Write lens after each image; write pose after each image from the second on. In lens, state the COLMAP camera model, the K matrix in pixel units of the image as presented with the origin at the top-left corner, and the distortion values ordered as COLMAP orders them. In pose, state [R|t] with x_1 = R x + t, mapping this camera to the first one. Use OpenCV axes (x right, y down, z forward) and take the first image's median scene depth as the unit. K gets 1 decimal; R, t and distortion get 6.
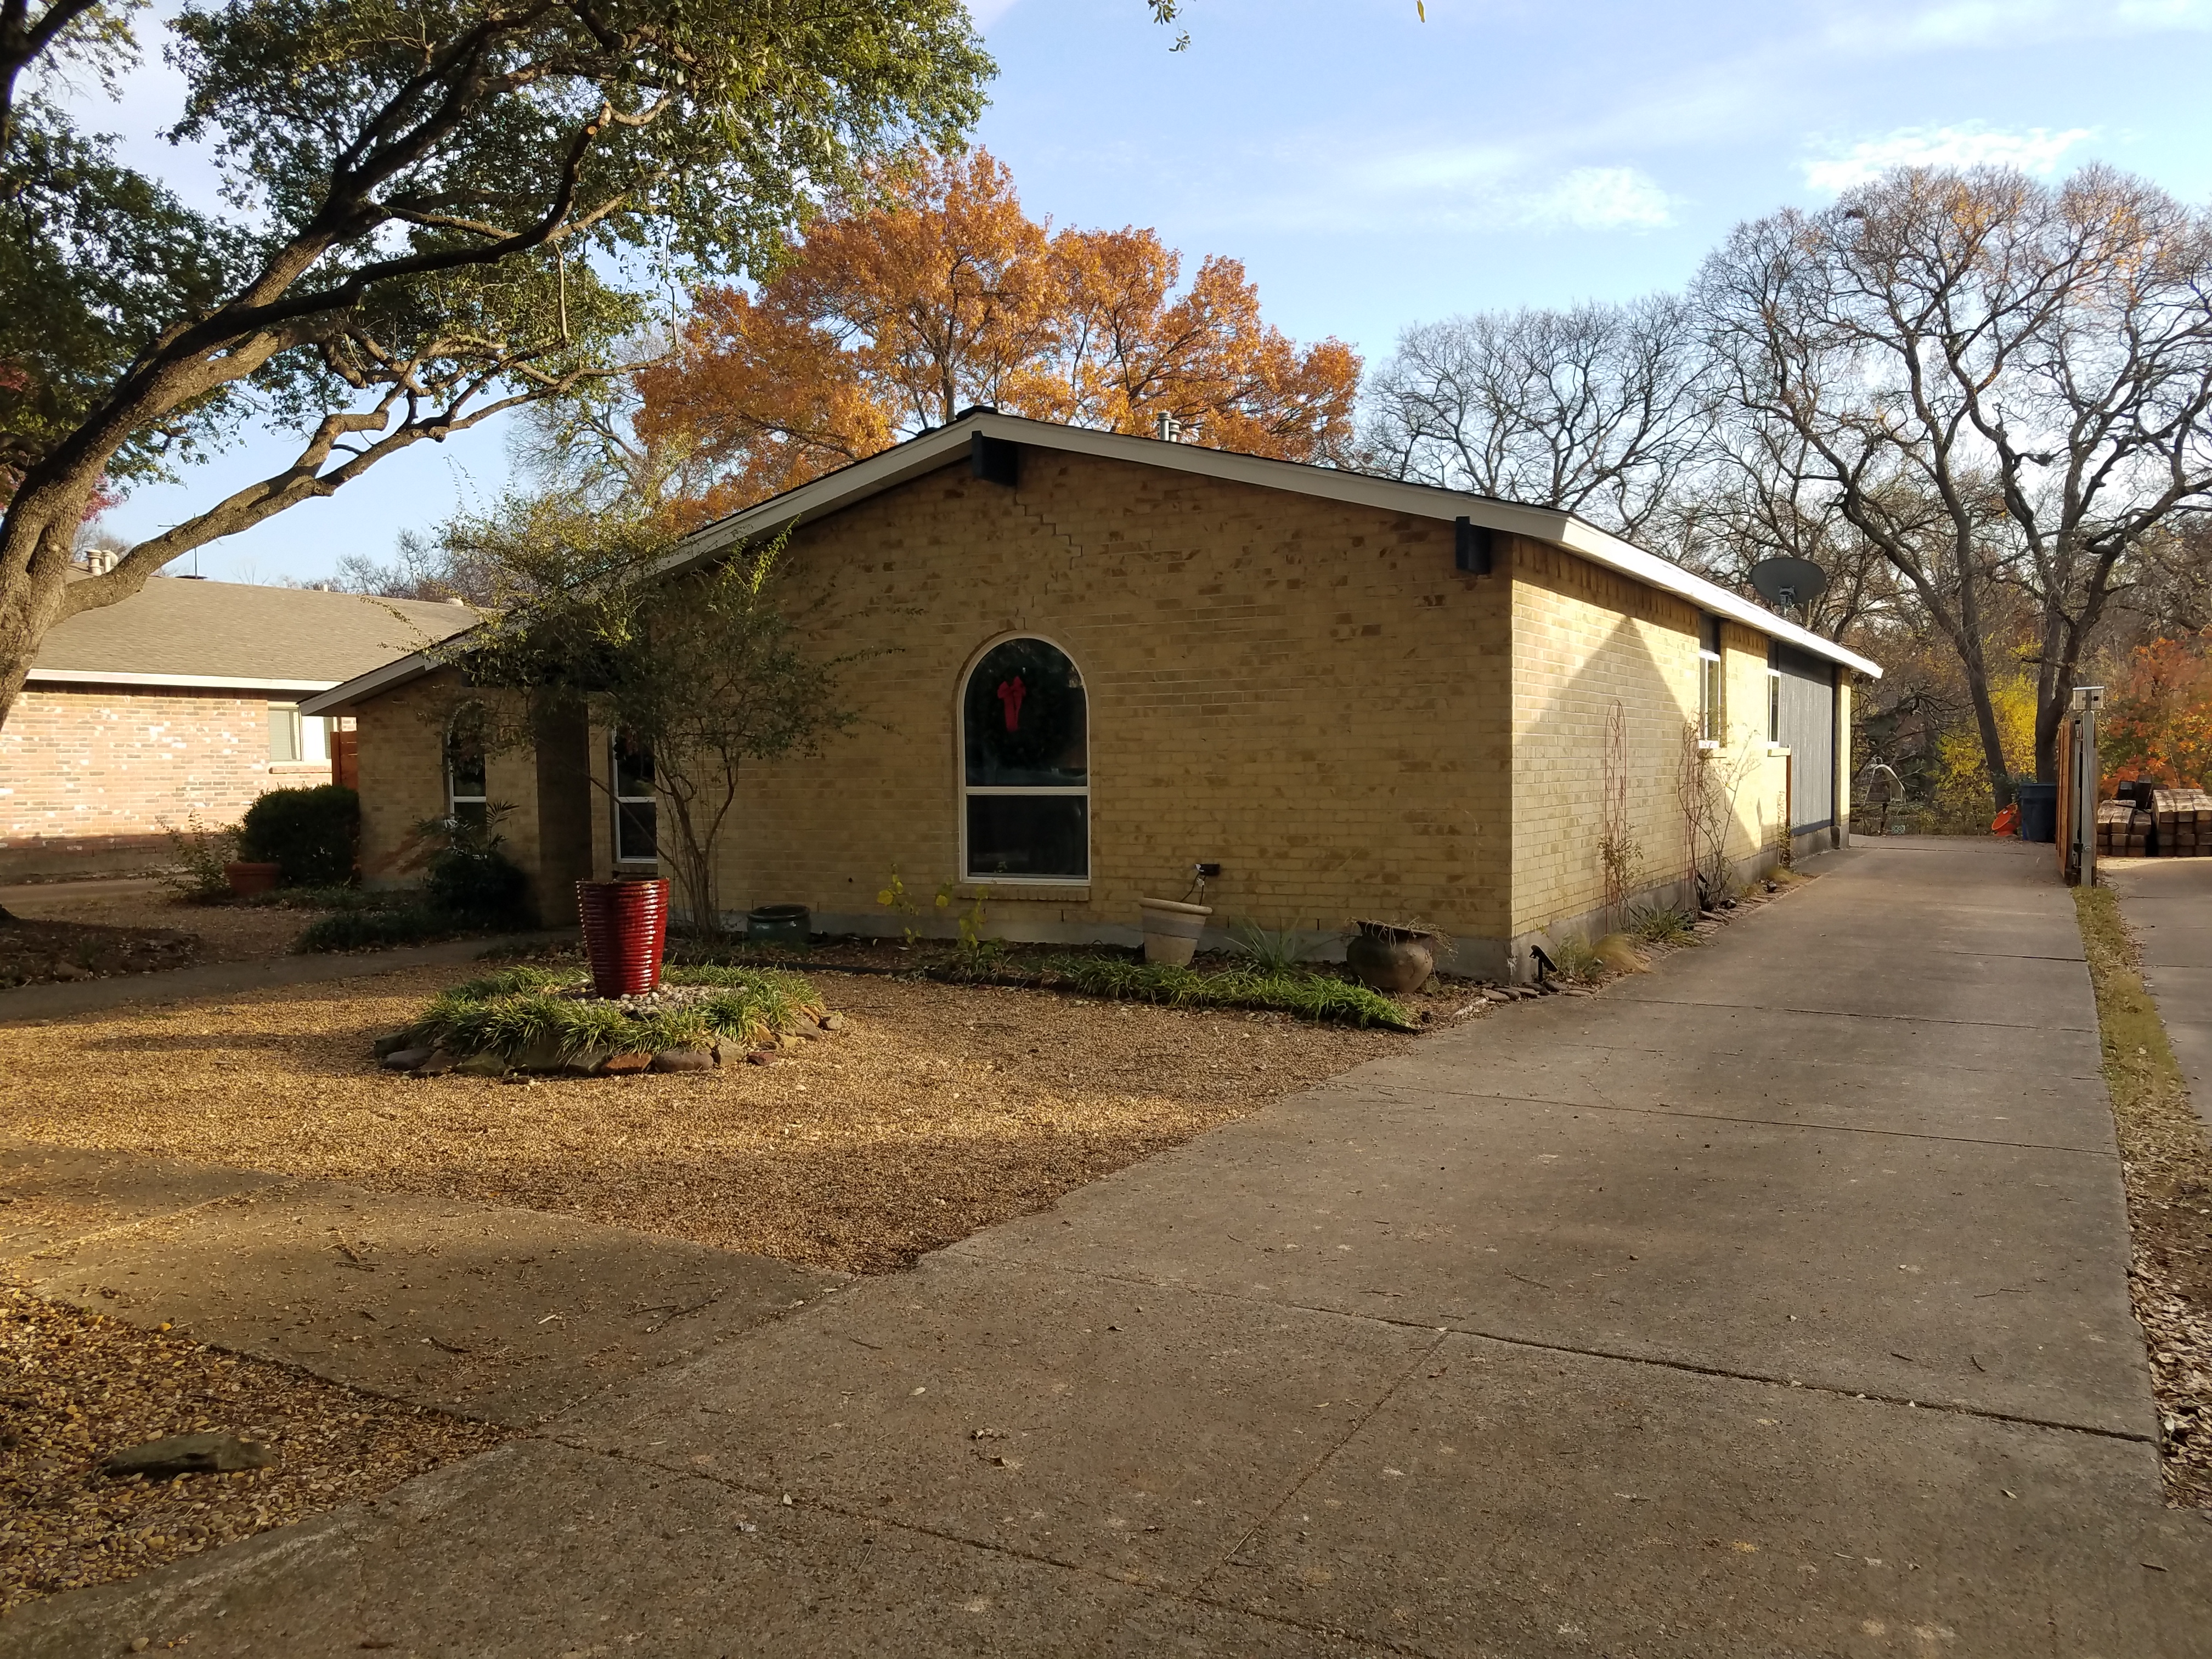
lens RADIAL K [[1693.3, 0, 1106.0], [0, 1693.3, 829.5], [0, 0, 1]] dist [0.008138, 0.001222]
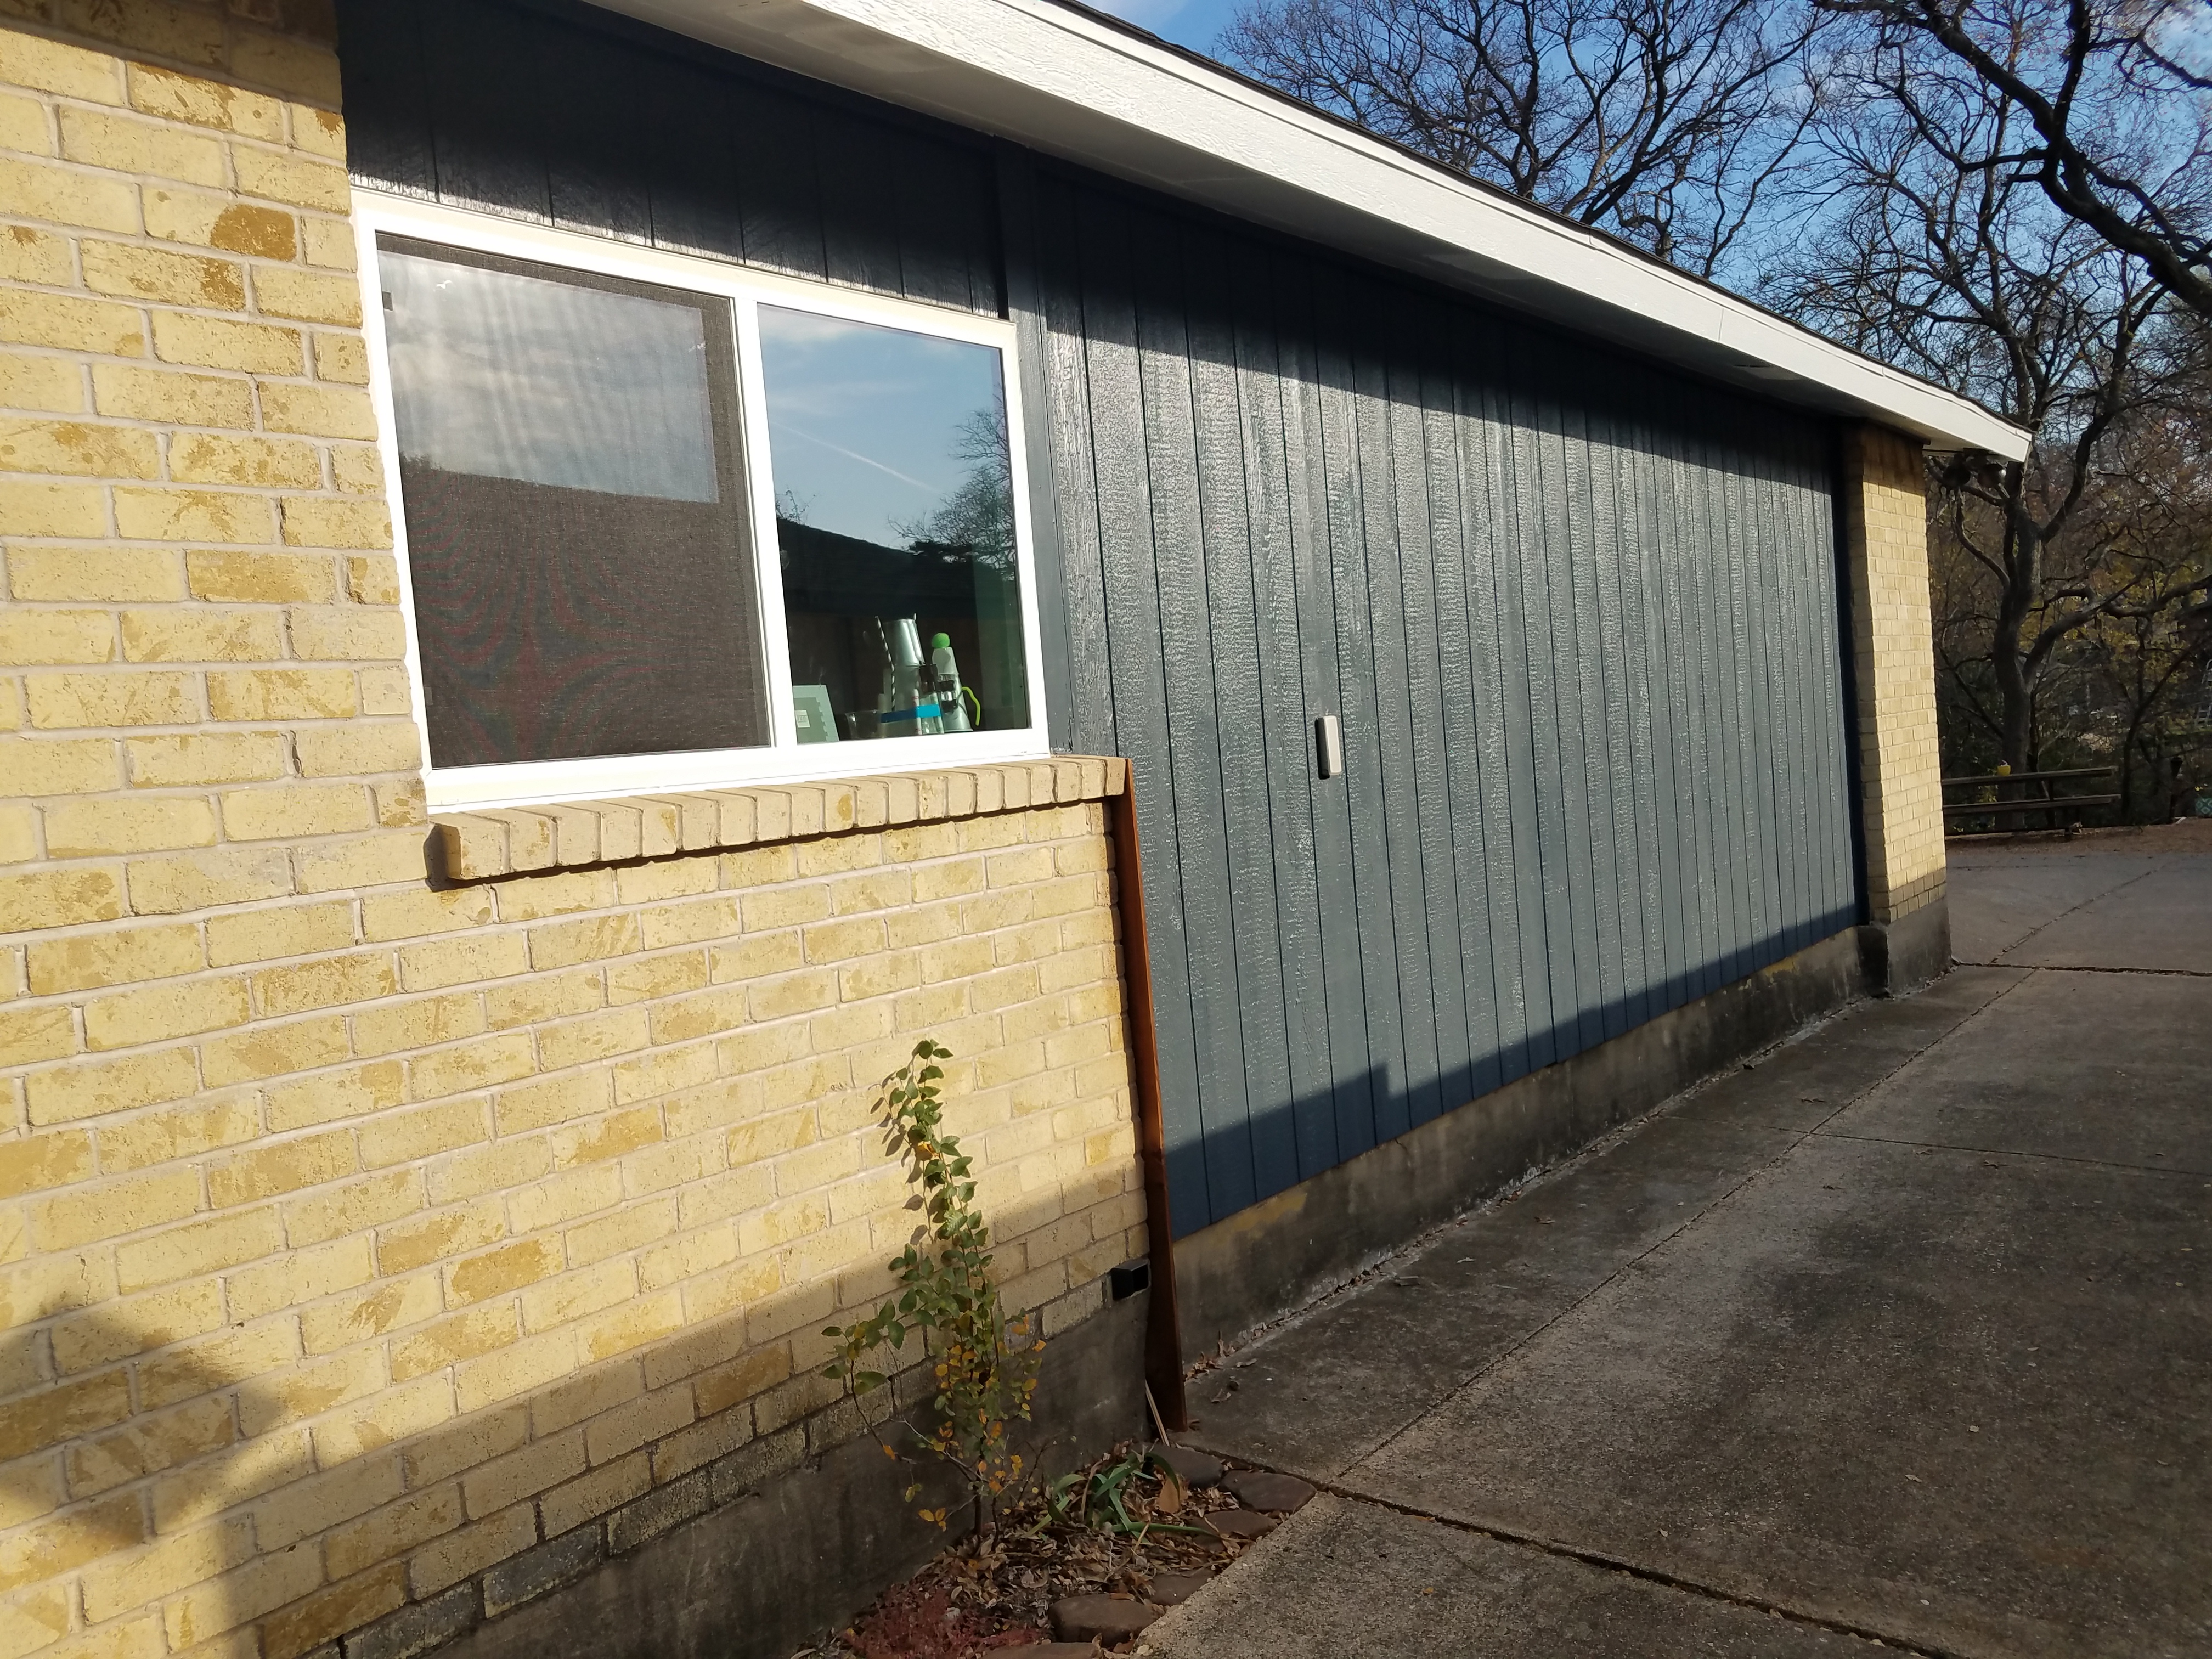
lens RADIAL K [[1649.4, 0, 1106.0], [0, 1649.4, 829.5], [0, 0, 1]] dist [0.001287, 0.002742]
pose [[0.980603, -0.065501, -0.184736, 0.341041], [0.069177, 0.997513, 0.013518, -0.033452], [0.183391, -0.026035, 0.982695, 0.655065]]
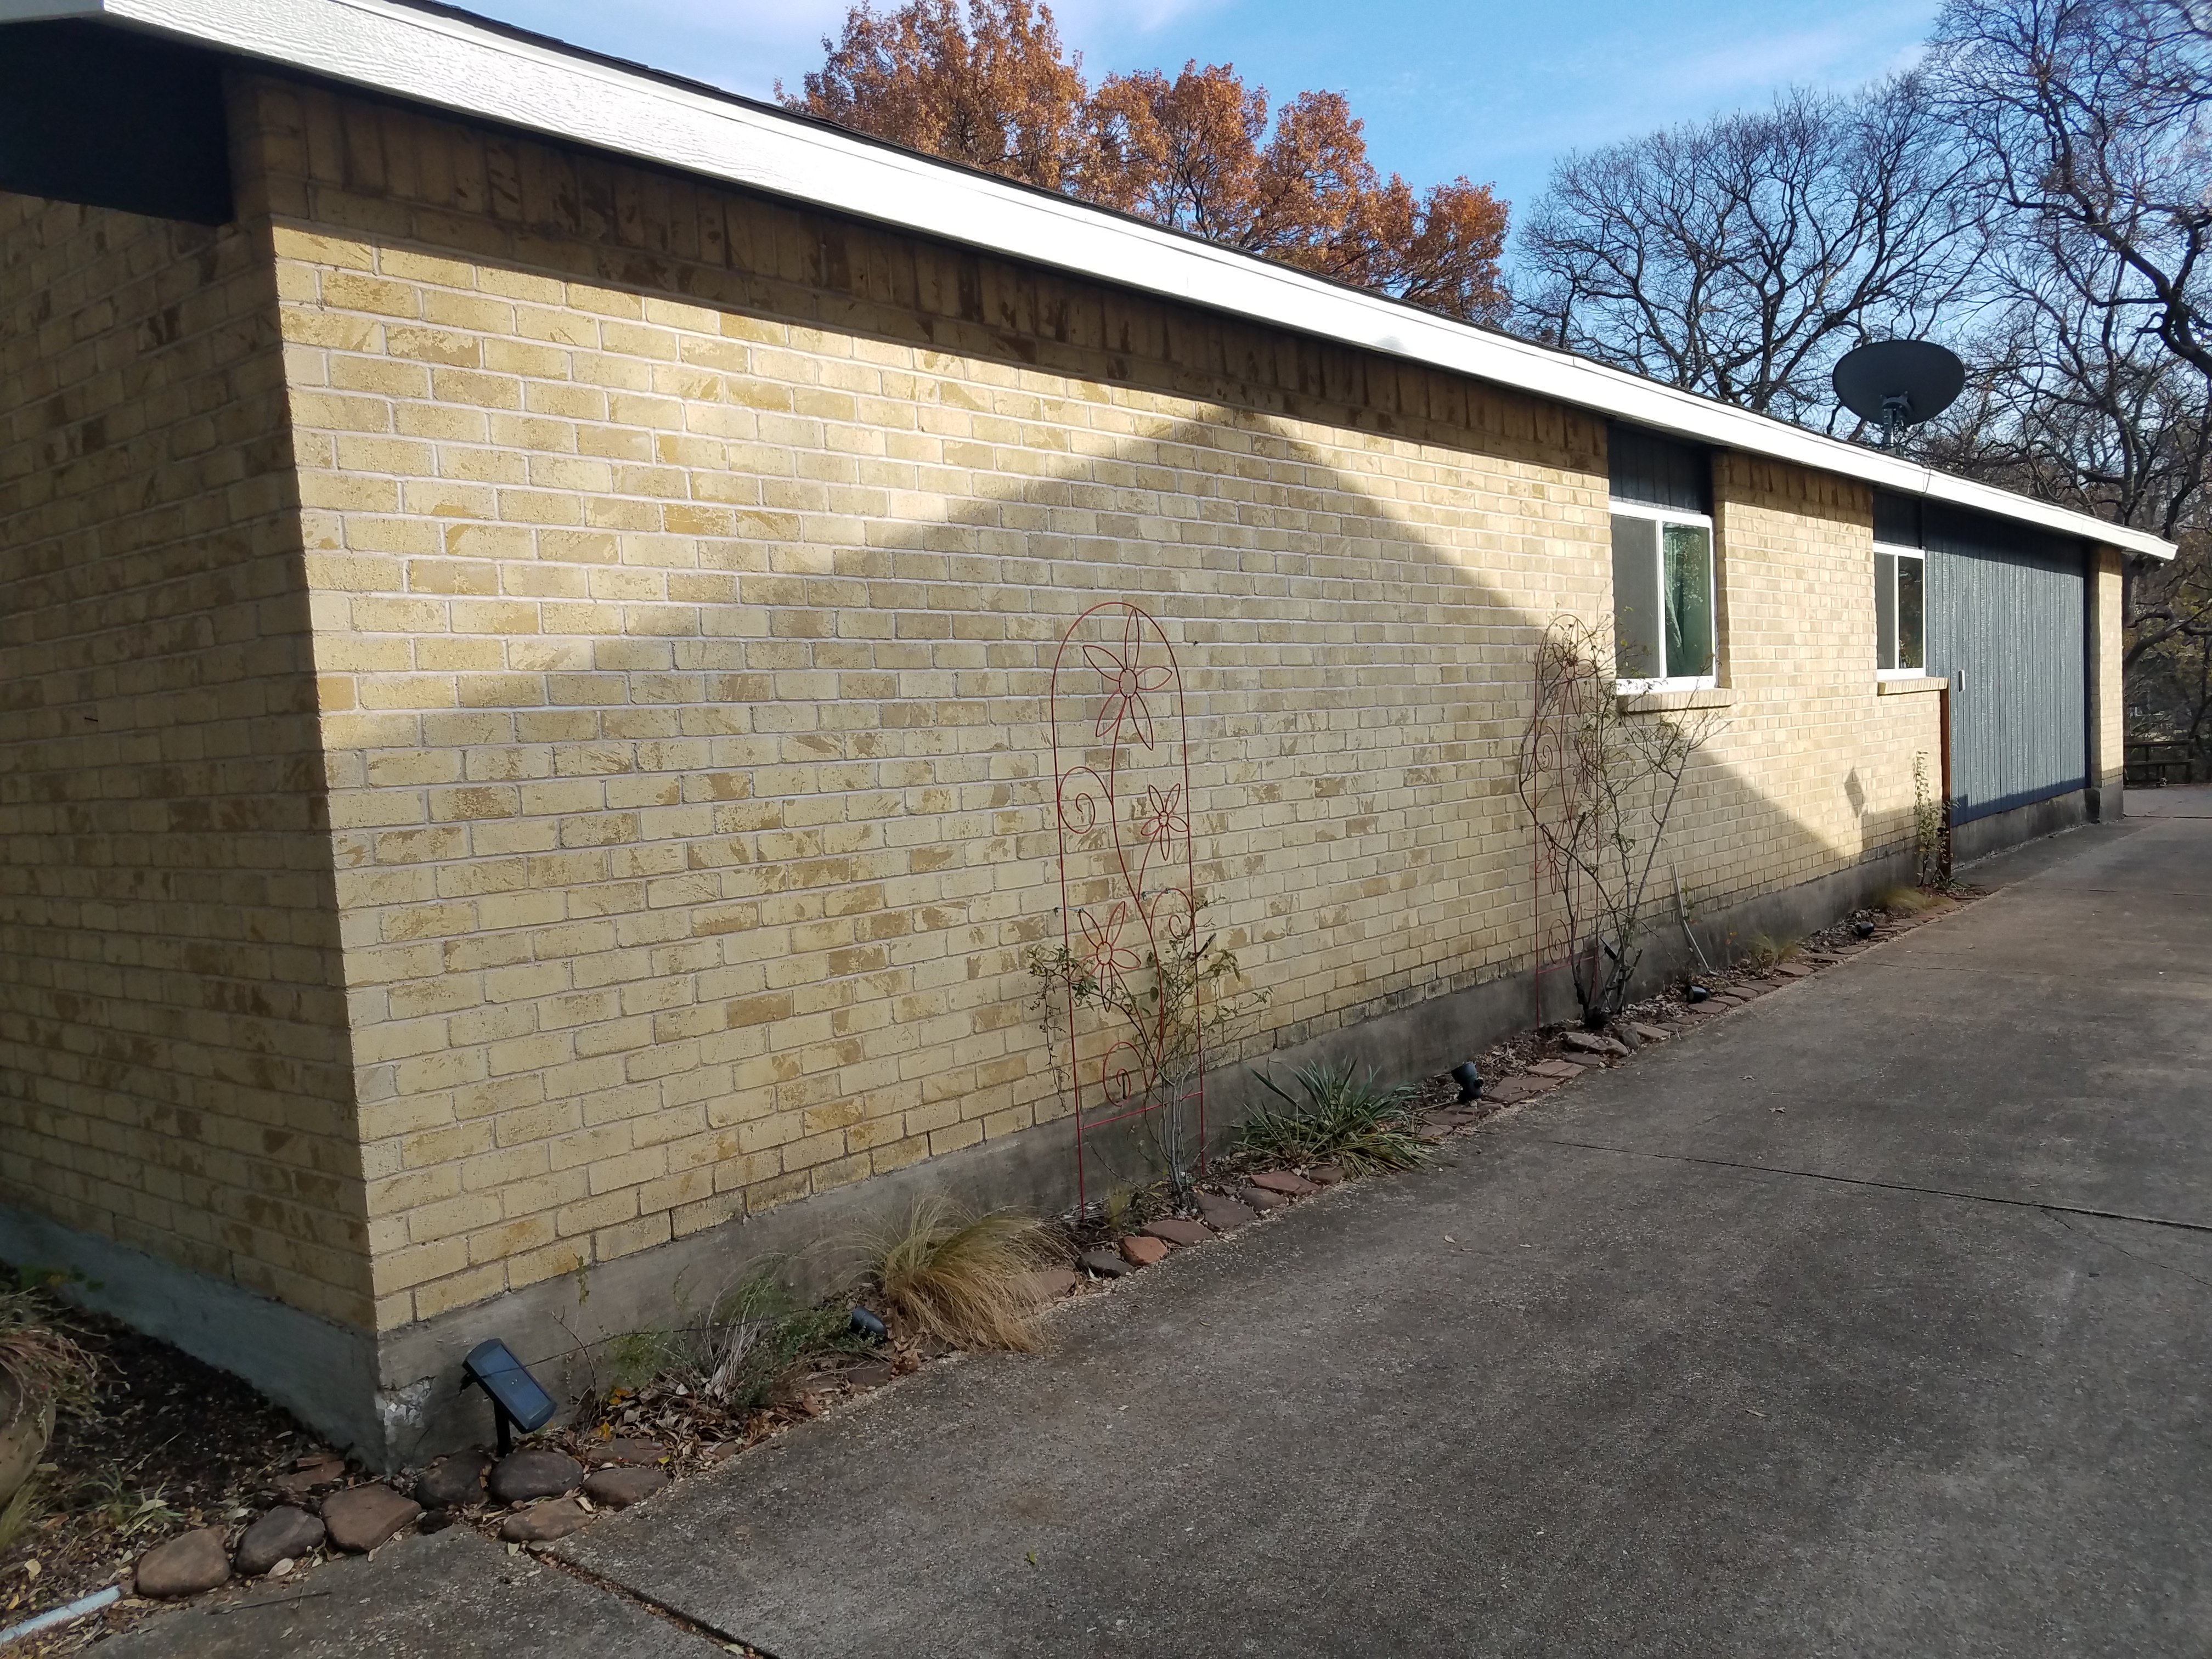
lens RADIAL K [[1649.4, 0, 1106.0], [0, 1649.4, 829.5], [0, 0, 1]] dist [0.001287, 0.002742]
pose [[0.979591, -0.022363, -0.199755, 0.179156], [0.028975, 0.999123, 0.030237, -0.016069], [0.198904, -0.035408, 0.979379, 0.288680]]
